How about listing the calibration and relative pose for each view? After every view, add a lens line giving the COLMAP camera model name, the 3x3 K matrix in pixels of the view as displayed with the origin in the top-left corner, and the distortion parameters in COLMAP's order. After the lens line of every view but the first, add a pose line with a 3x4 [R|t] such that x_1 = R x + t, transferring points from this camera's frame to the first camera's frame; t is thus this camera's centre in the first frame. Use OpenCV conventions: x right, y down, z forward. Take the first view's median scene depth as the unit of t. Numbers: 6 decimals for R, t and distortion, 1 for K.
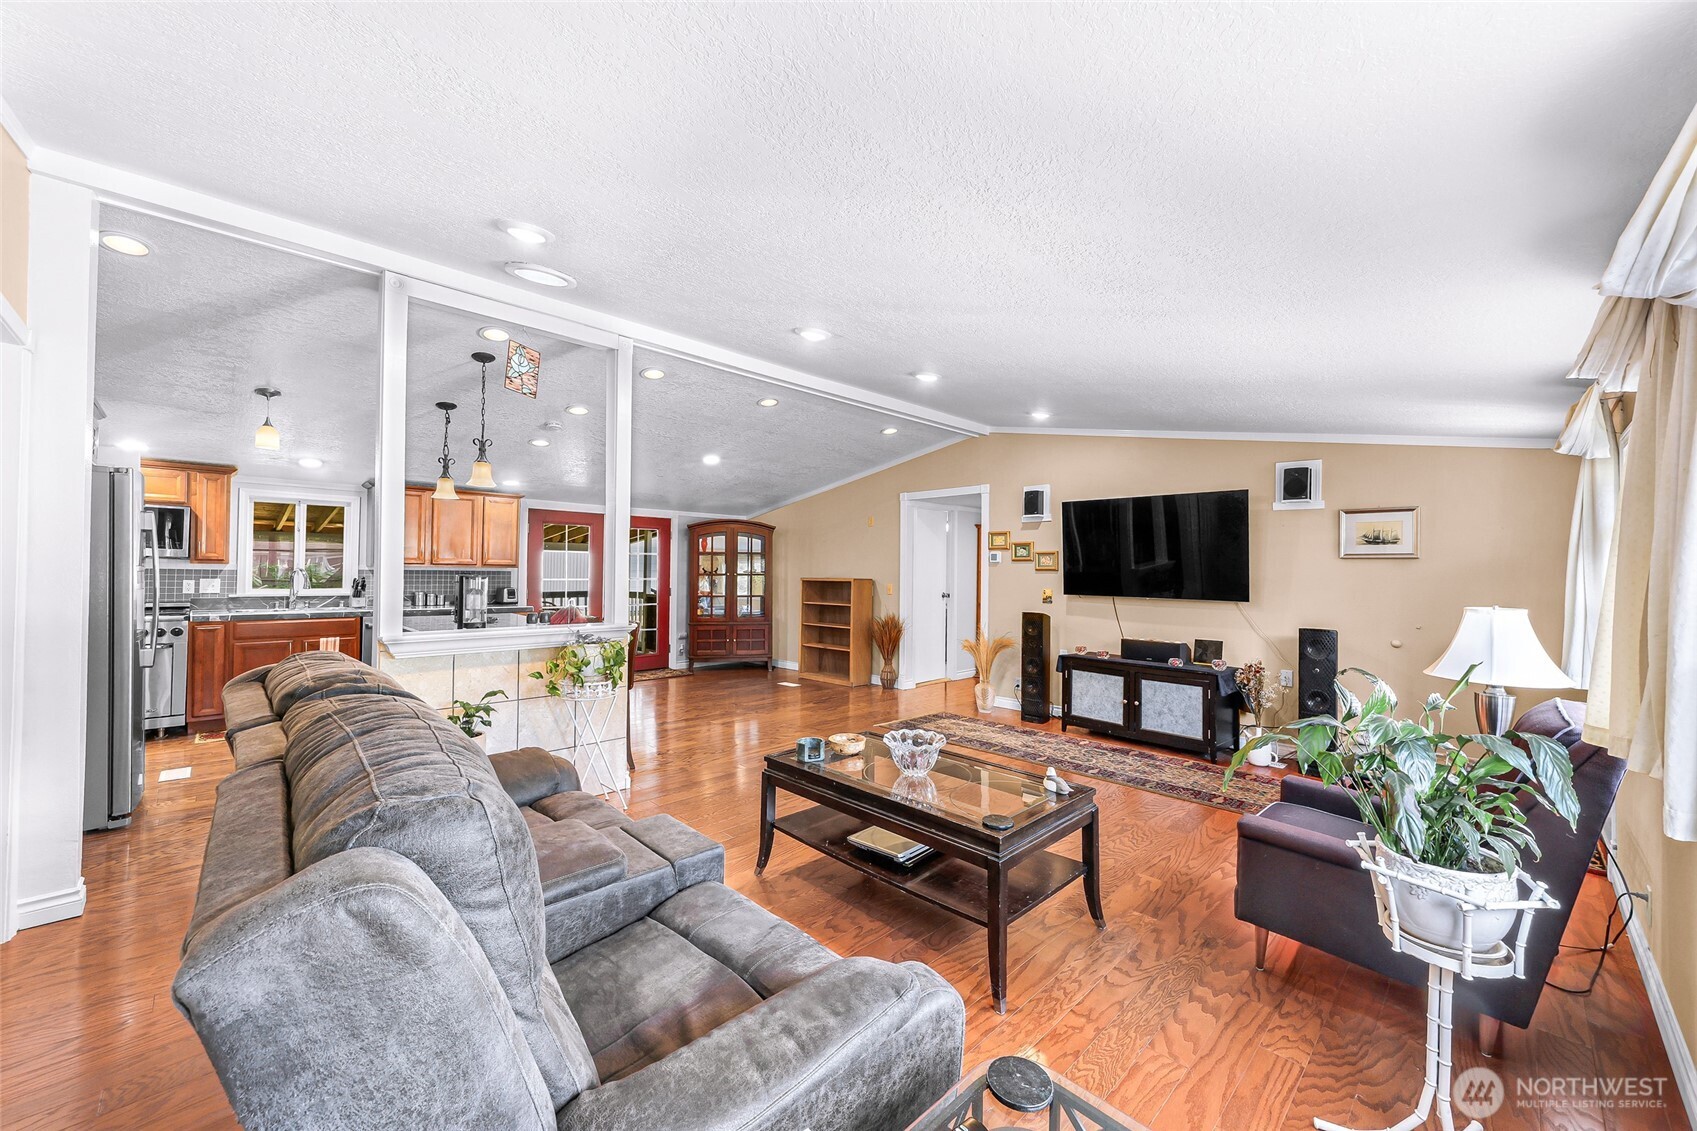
lens RADIAL K [[655.1, 0, 850.7], [0, 655.1, 565.2], [0, 0, 1]] dist [0.006096, -0.001479]
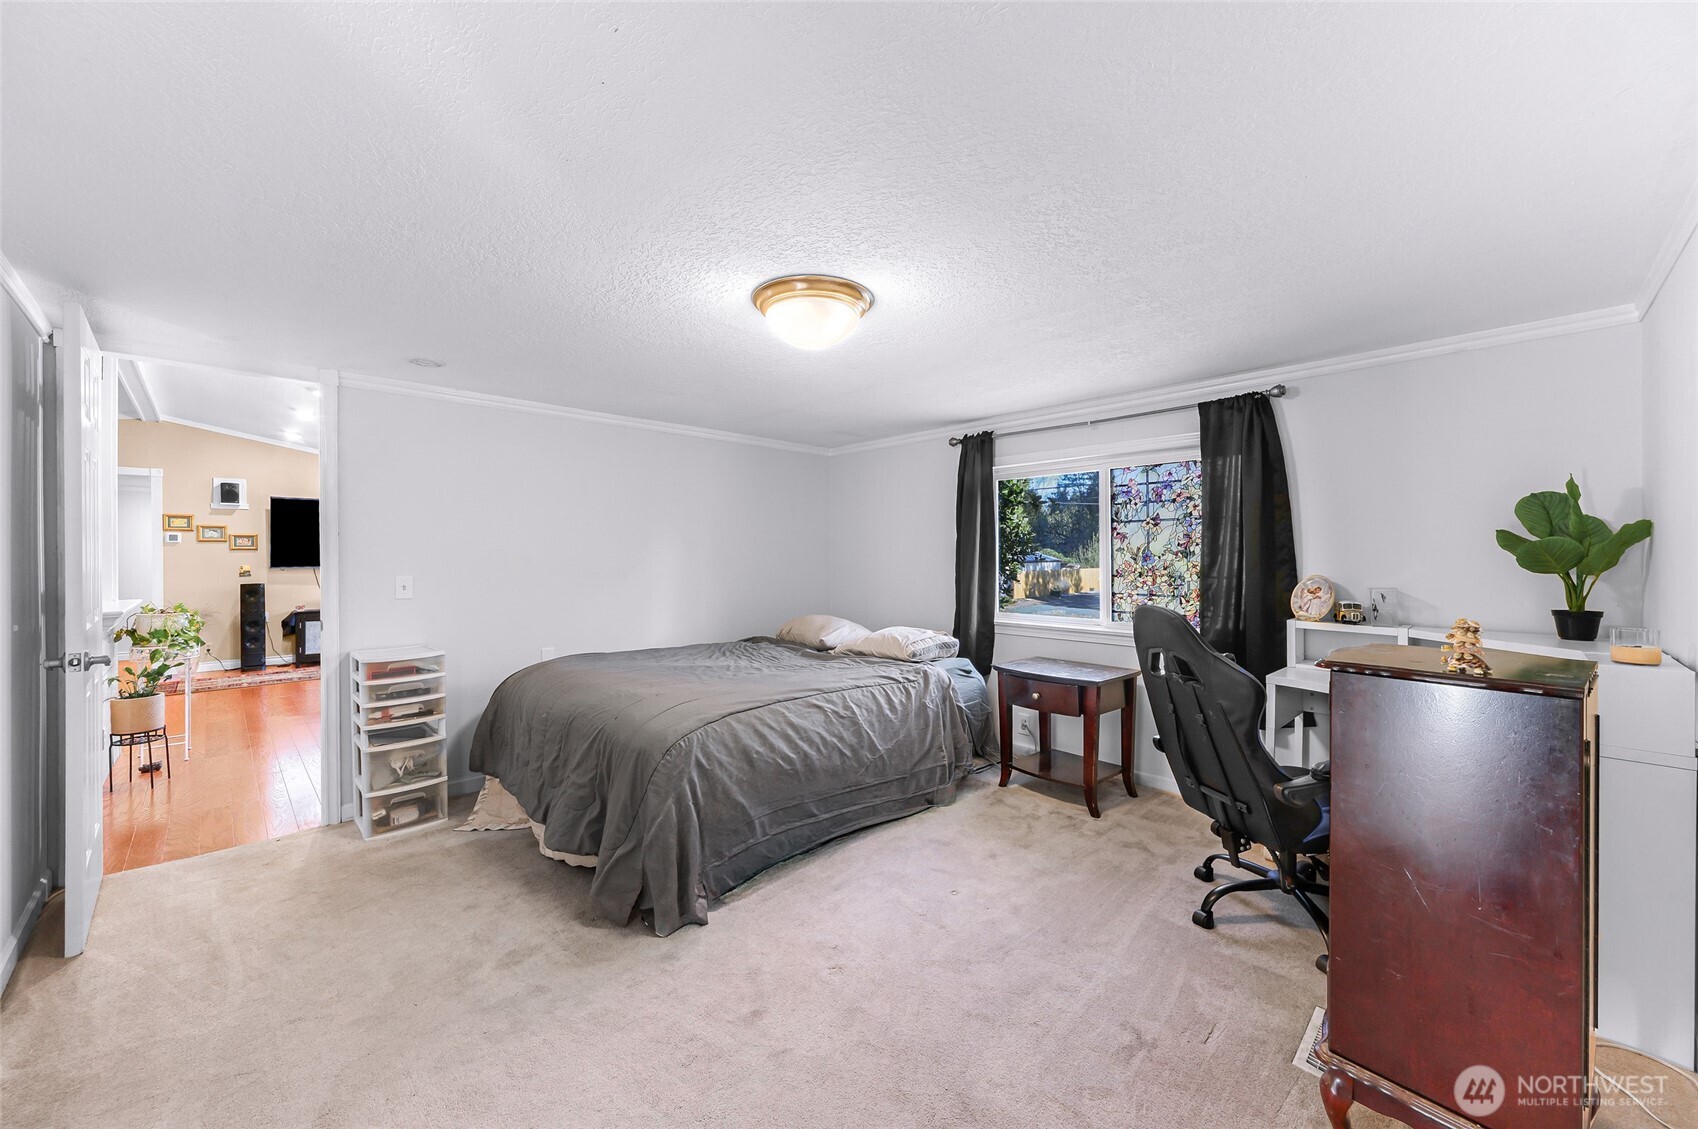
lens RADIAL K [[655.5, 0, 846.9], [0, 655.5, 553.2], [0, 0, 1]] dist [0.006096, -0.001479]
pose [[0.009593, -0.007068, 0.999929, -0.965941], [-0.006418, 0.999954, 0.007130, -0.001647], [-0.999933, -0.006485, 0.009547, -0.141685]]
